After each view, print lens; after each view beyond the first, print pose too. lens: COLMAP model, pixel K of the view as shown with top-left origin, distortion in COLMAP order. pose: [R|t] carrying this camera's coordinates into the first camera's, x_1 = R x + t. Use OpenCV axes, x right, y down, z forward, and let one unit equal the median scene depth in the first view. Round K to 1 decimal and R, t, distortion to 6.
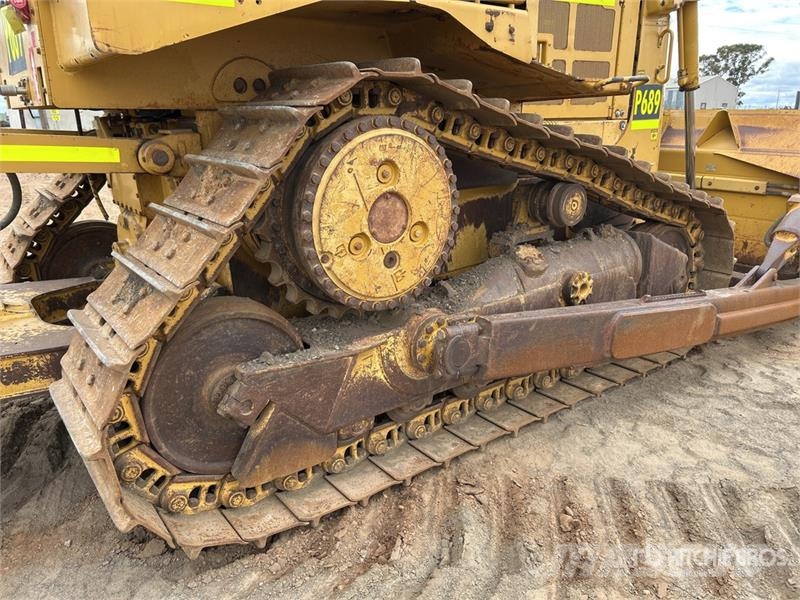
lens RADIAL K [[604.3, 0, 394.3], [0, 604.3, 297.9], [0, 0, 1]] dist [0.061124, -0.067230]
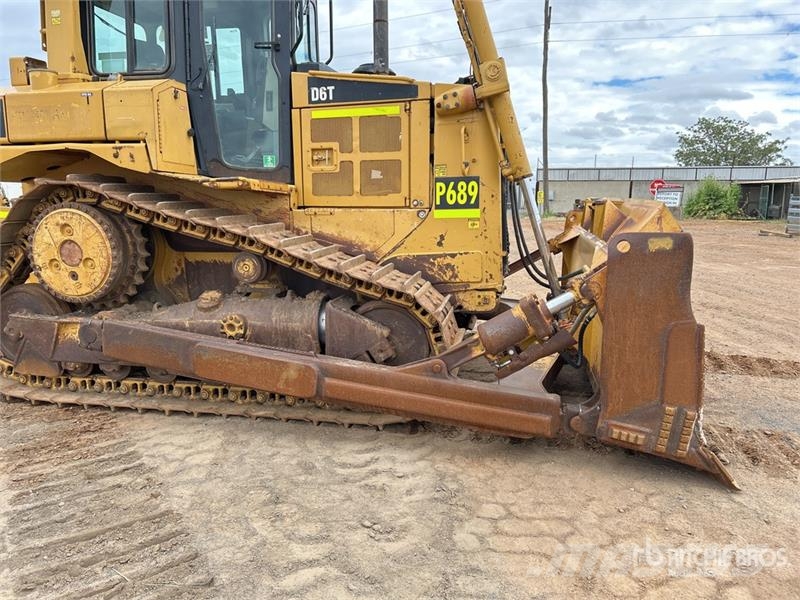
lens RADIAL K [[607.5, 0, 384.9], [0, 607.5, 299.6], [0, 0, 1]] dist [0.053278, -0.063442]
pose [[0.647751, 0.128740, -0.750896, 1.541832], [-0.222661, 0.974576, -0.024987, -0.118857], [0.728588, 0.183380, 0.659948, 0.342502]]
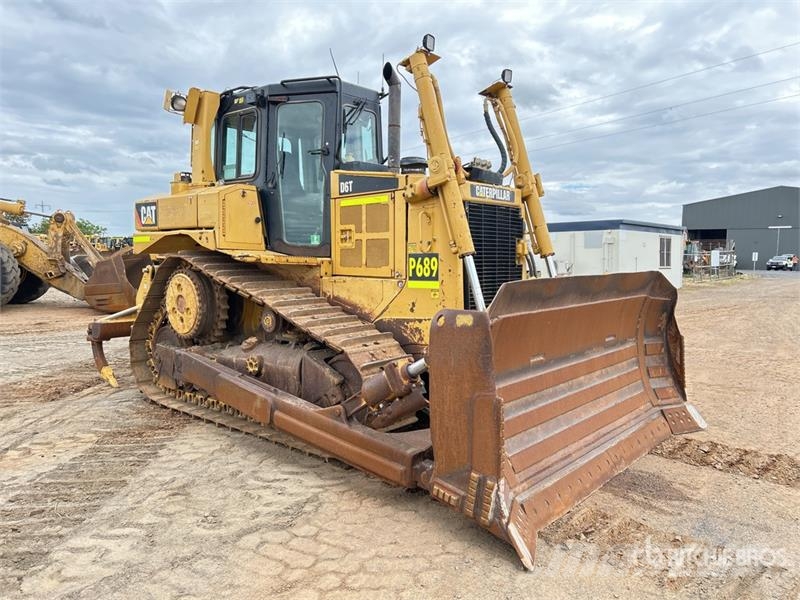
lens RADIAL K [[604.3, 0, 394.3], [0, 604.3, 297.9], [0, 0, 1]] dist [0.061124, -0.067230]
pose [[0.199418, 0.074217, -0.977100, 2.123336], [-0.292230, 0.956260, 0.012992, -0.351755], [0.935326, 0.282947, 0.212383, 0.958029]]
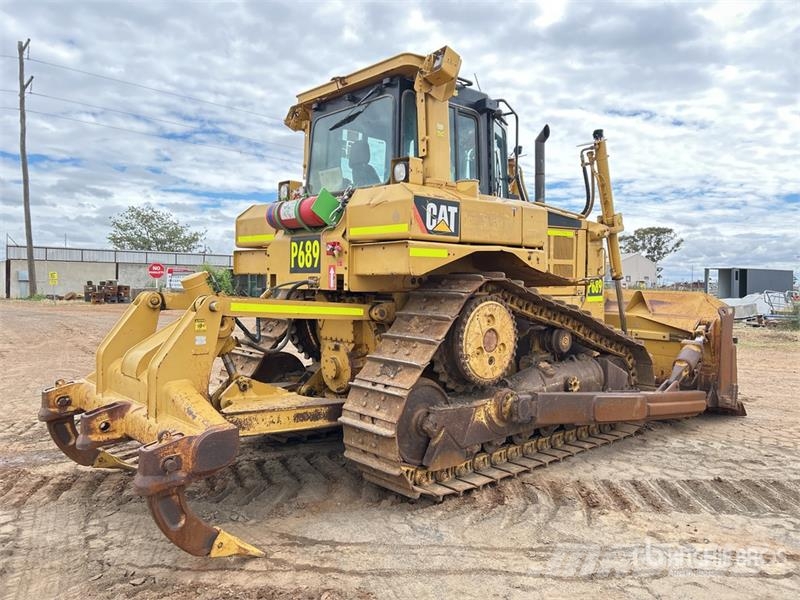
lens RADIAL K [[604.3, 0, 394.3], [0, 604.3, 297.9], [0, 0, 1]] dist [0.061124, -0.067230]
pose [[0.996525, 0.010787, 0.082592, -0.386644], [0.011212, 0.965180, -0.261346, 0.202836], [-0.082535, 0.261363, 0.961705, -0.788178]]
